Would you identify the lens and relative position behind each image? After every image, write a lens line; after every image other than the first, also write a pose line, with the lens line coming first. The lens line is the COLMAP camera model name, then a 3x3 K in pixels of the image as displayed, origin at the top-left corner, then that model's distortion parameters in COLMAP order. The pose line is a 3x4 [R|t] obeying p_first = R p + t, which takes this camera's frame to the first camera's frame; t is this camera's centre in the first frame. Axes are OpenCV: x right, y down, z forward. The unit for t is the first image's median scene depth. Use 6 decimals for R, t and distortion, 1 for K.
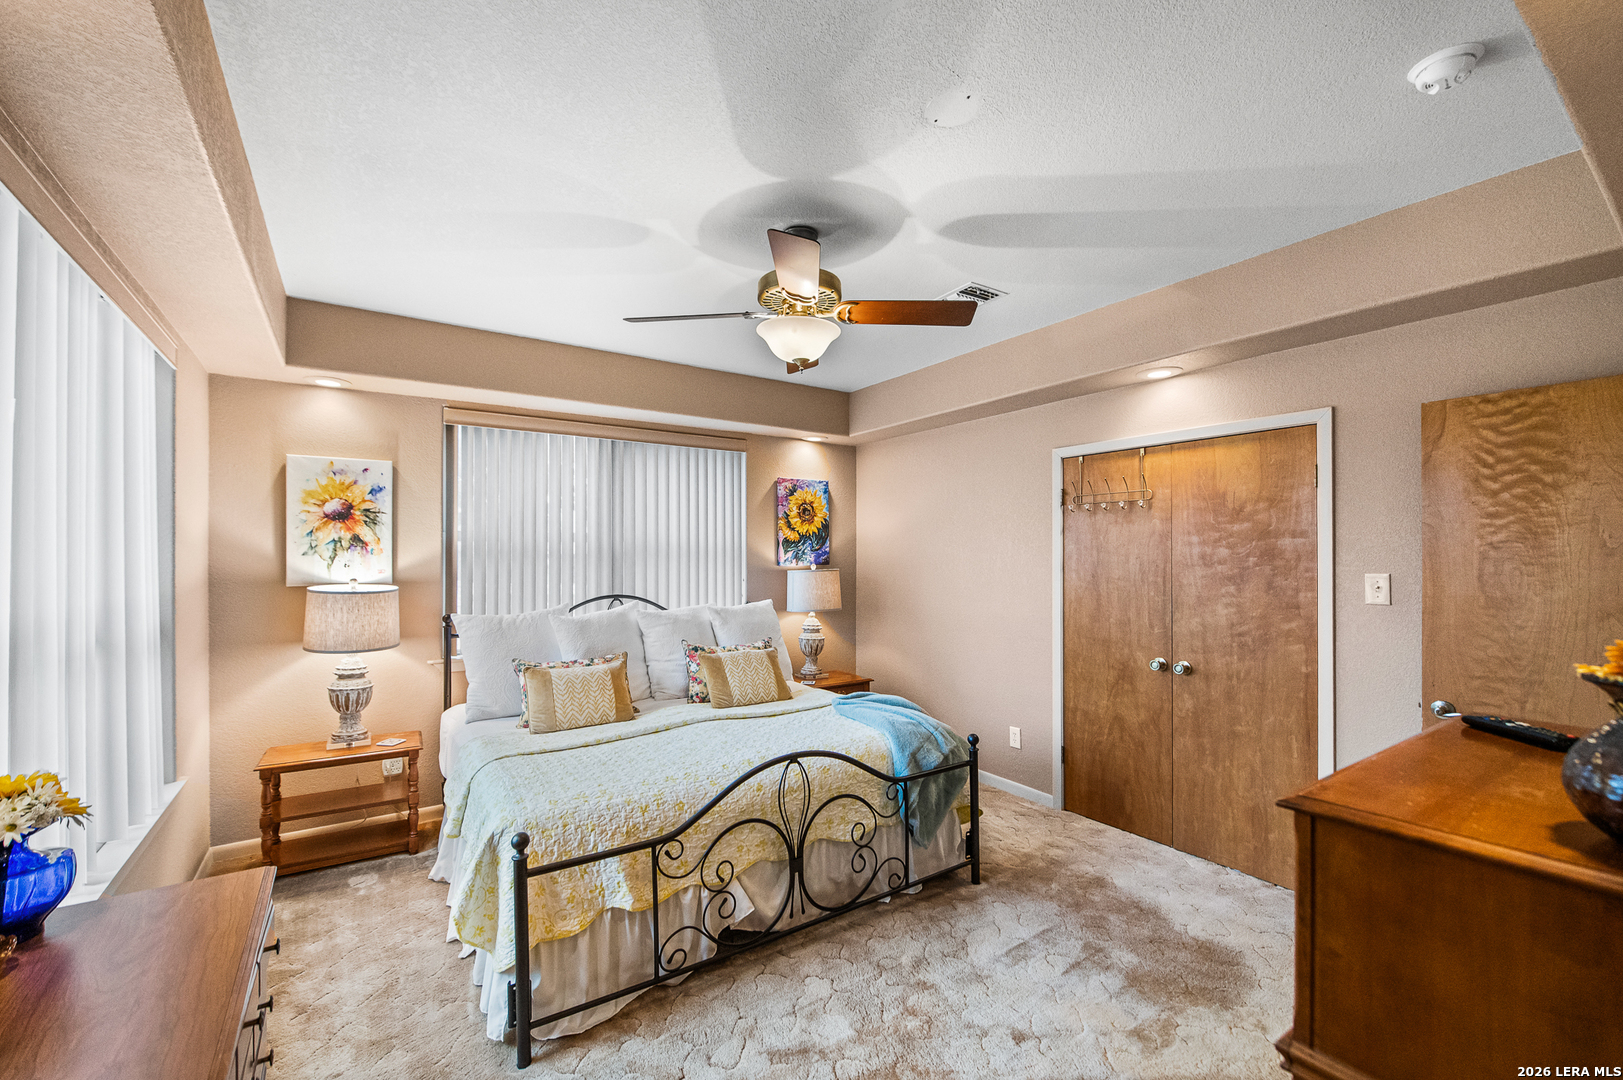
lens RADIAL K [[668.2, 0, 814.4], [0, 668.2, 548.2], [0, 0, 1]] dist [0.000027, 0.000141]
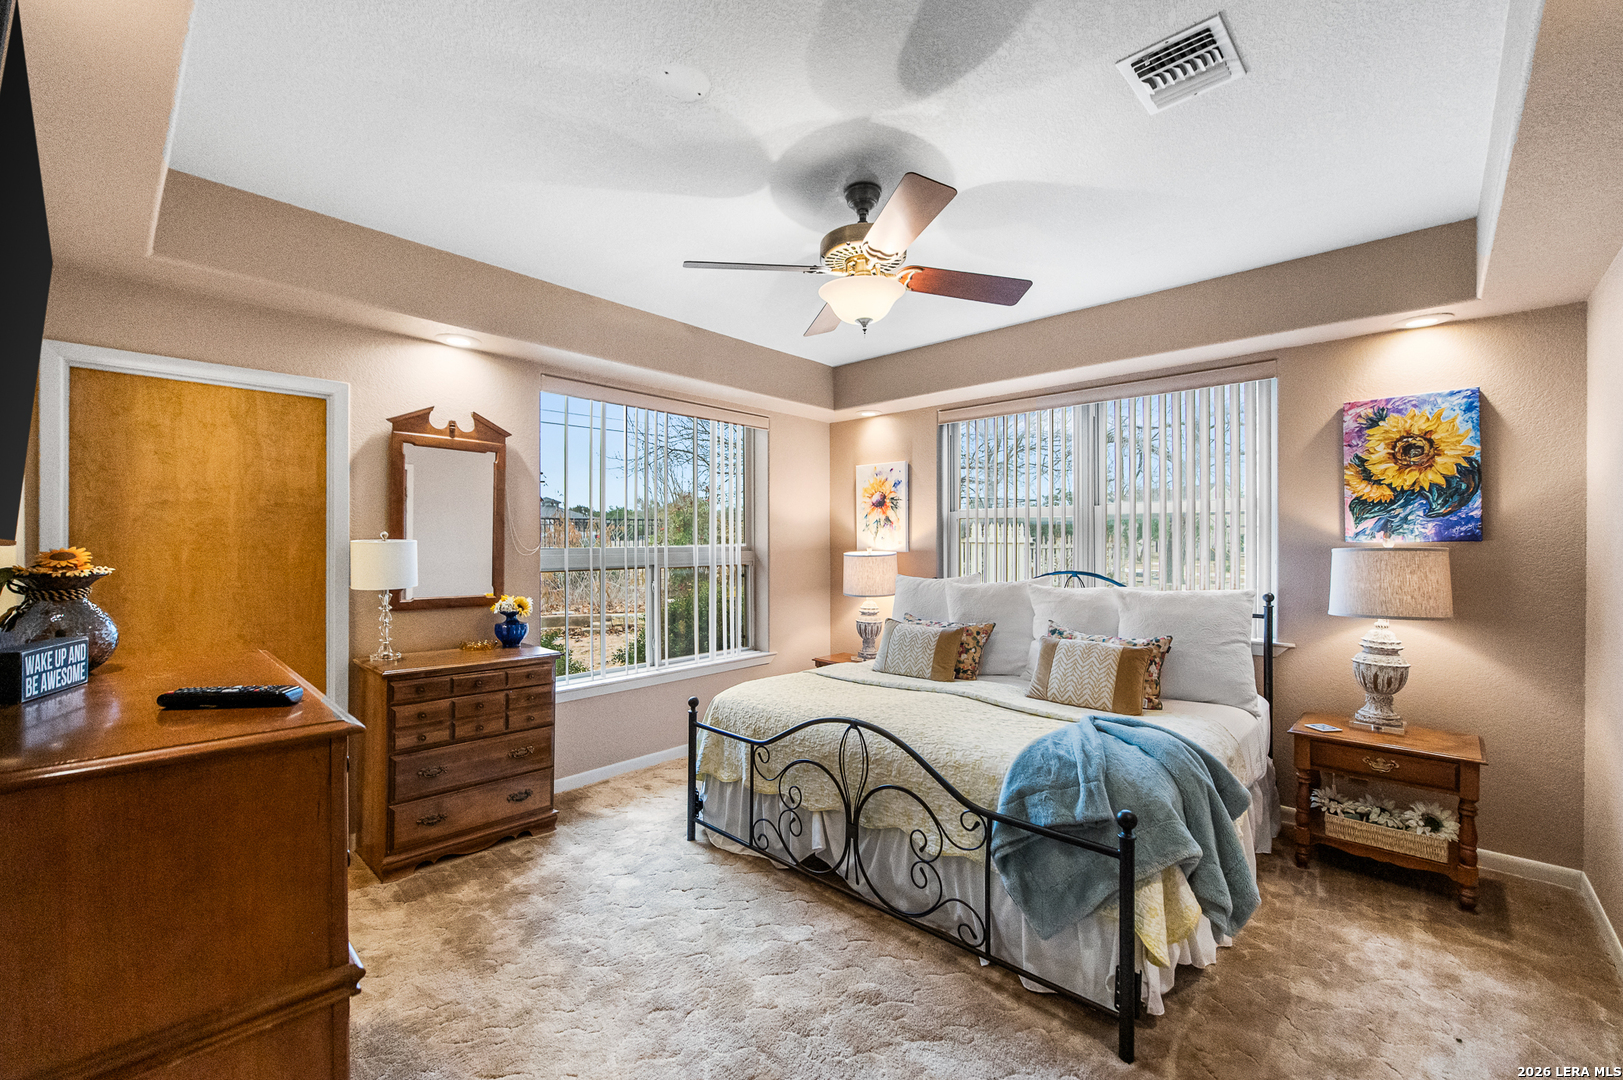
lens RADIAL K [[703.3, 0, 811.5], [0, 703.3, 540.0], [0, 0, 1]] dist [-0.000689, 0.000009]
pose [[0.192716, -0.003010, -0.981250, 0.672485], [0.009120, 0.999958, -0.001276, 0.027389], [0.981212, -0.008703, 0.192735, 0.502256]]
